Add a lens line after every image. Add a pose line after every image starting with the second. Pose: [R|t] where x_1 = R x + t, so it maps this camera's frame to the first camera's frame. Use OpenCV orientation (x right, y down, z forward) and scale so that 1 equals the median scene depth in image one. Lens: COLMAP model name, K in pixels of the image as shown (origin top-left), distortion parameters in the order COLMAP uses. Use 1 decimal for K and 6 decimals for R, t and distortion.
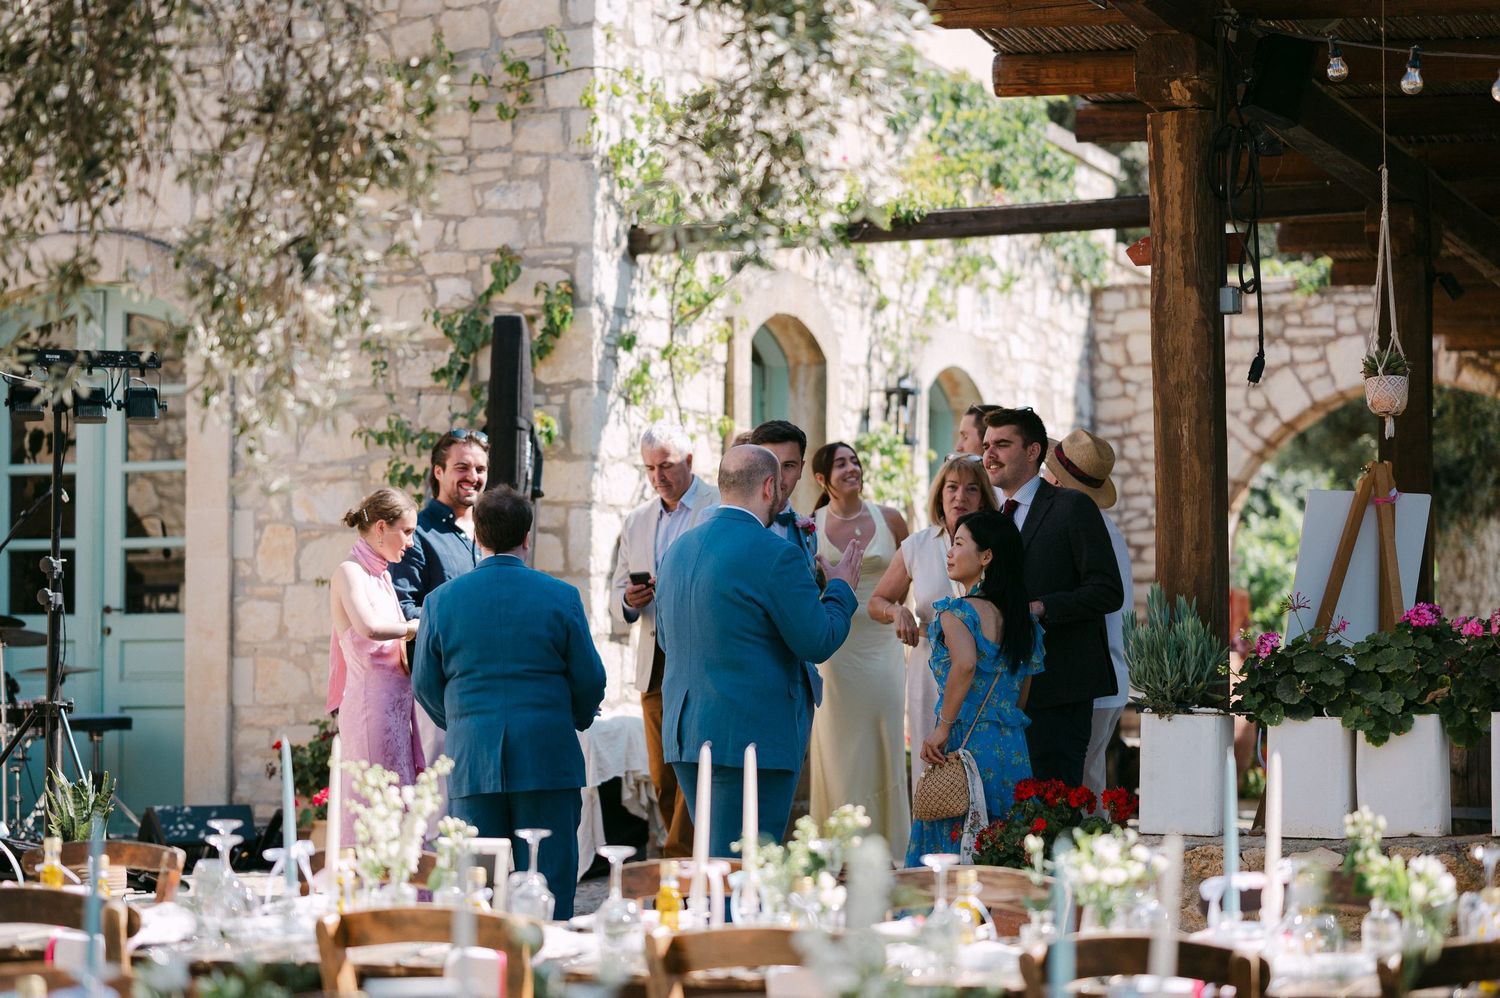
lens RADIAL K [[3715.1, 0, 750.6], [0, 3715.1, 500.0], [0, 0, 1]] dist [-0.192336, 0.000000]
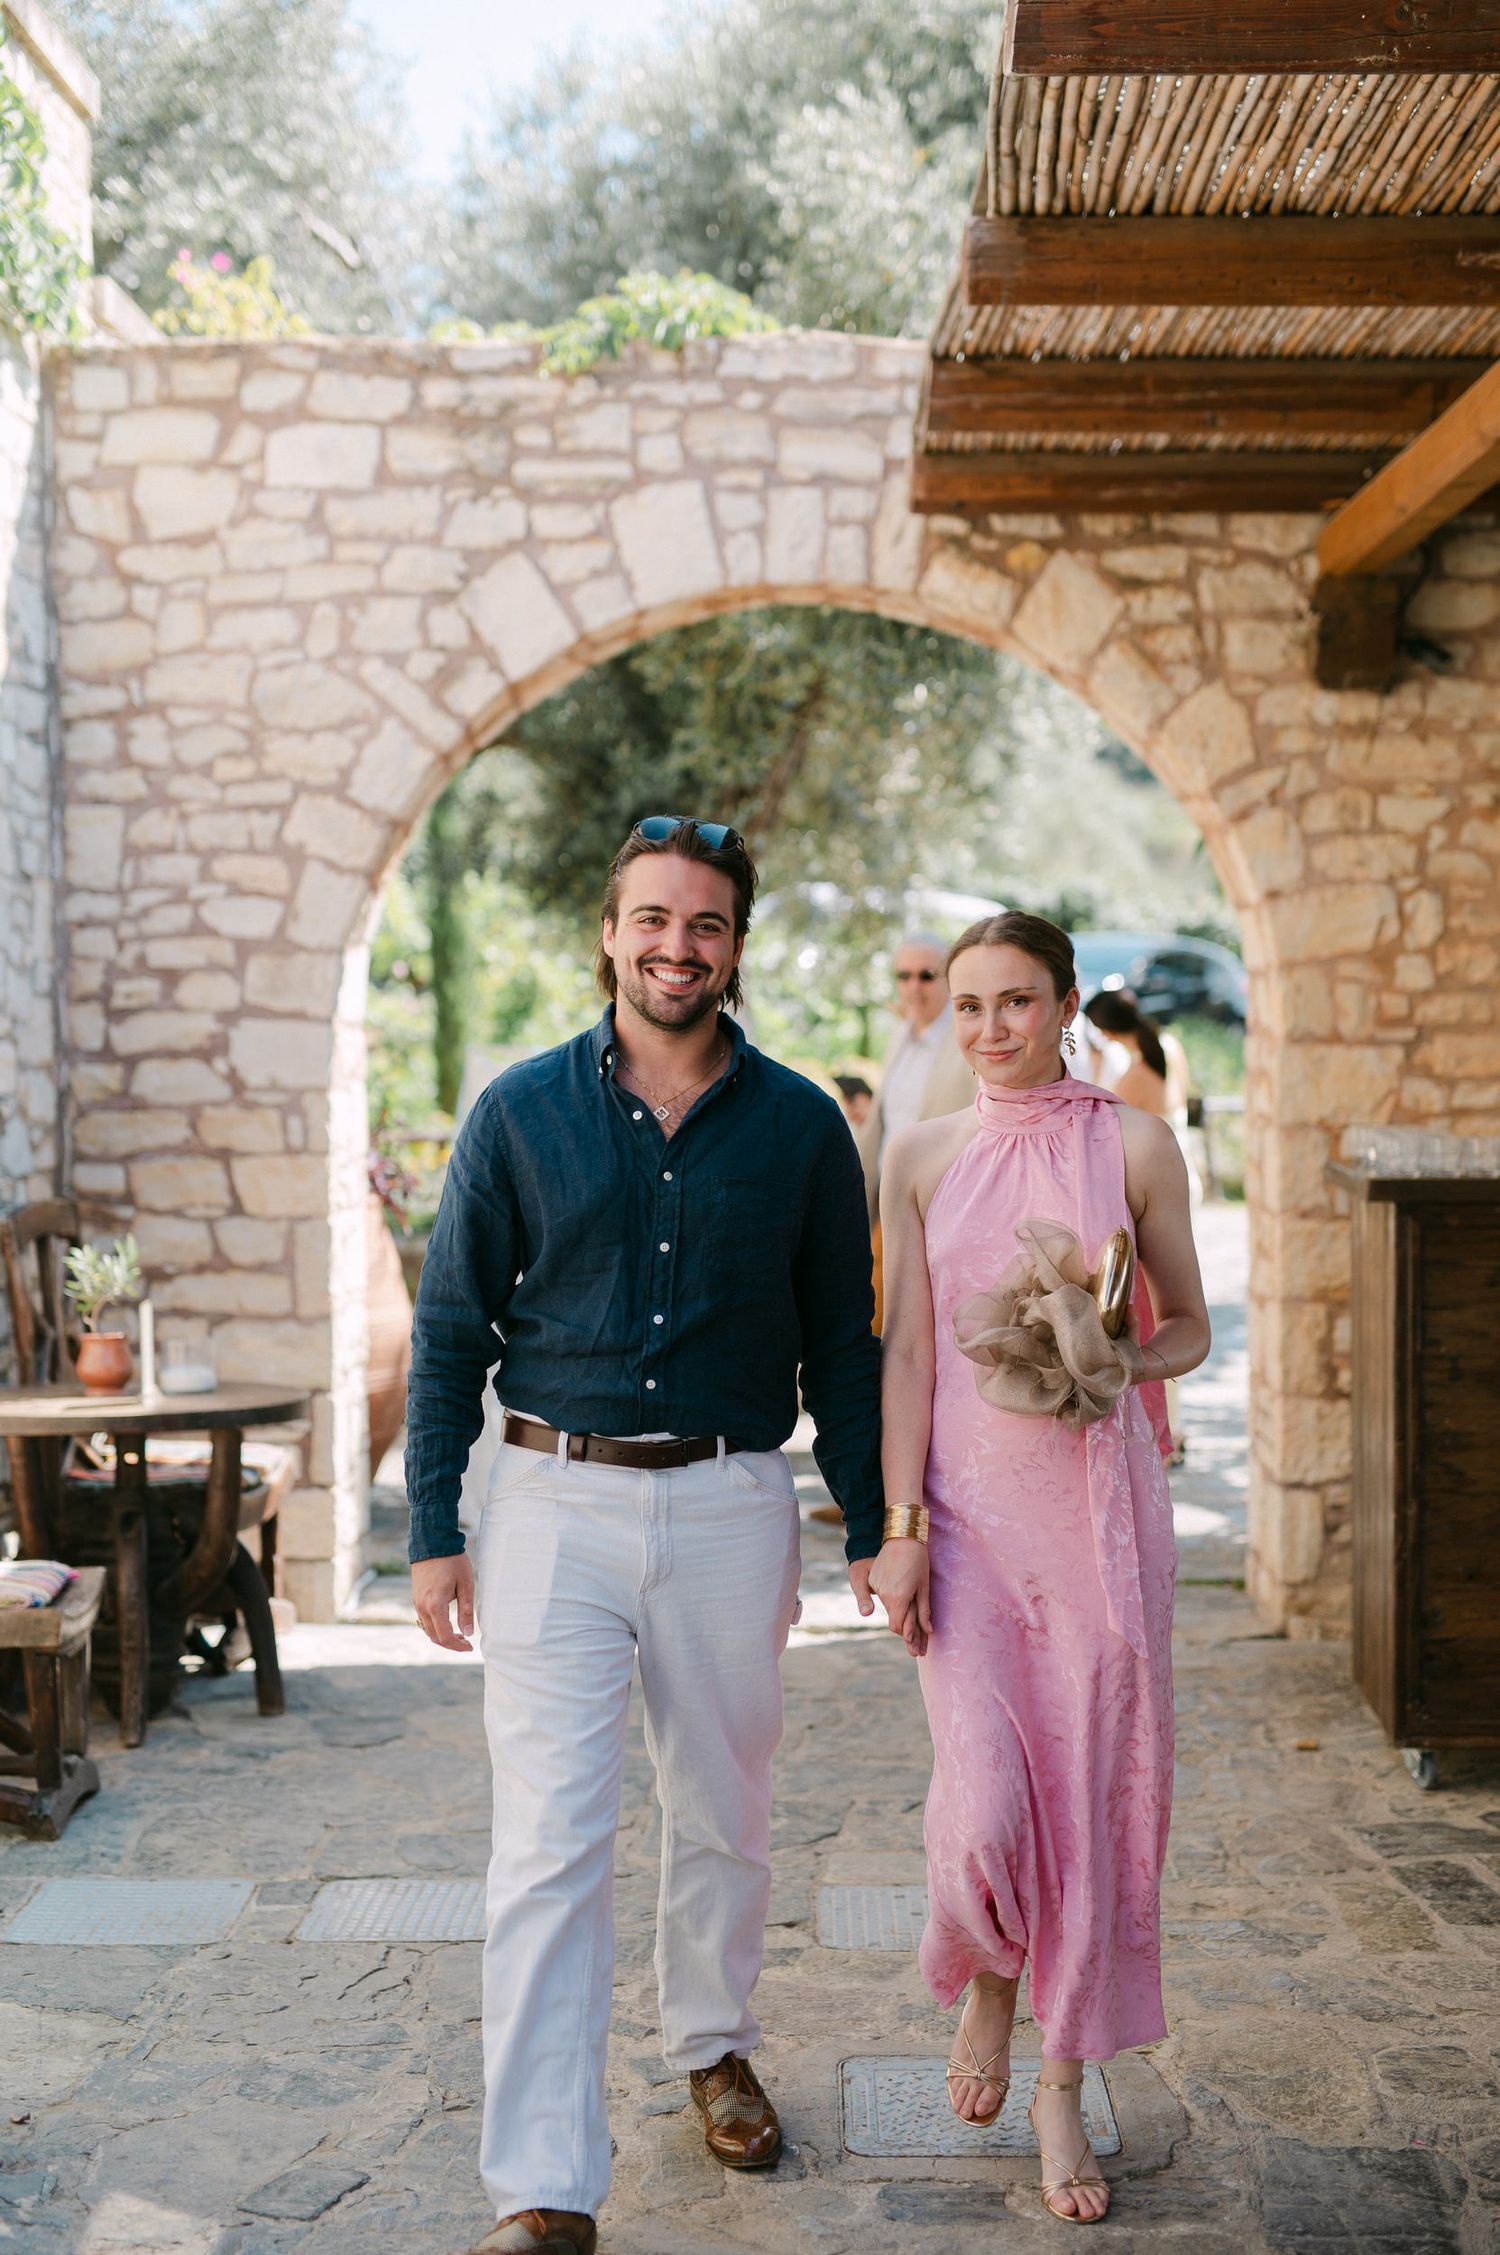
lens RADIAL K [[3155.8, 0, 754.1], [0, 3155.8, 1192.8], [0, 0, 1]] dist [-0.021181, 0.000000]
pose [[0.945807, -0.026285, 0.323663, 0.051104], [-0.002168, 0.996185, 0.087237, 0.005993], [-0.324722, -0.083211, 0.942142, 0.641968]]
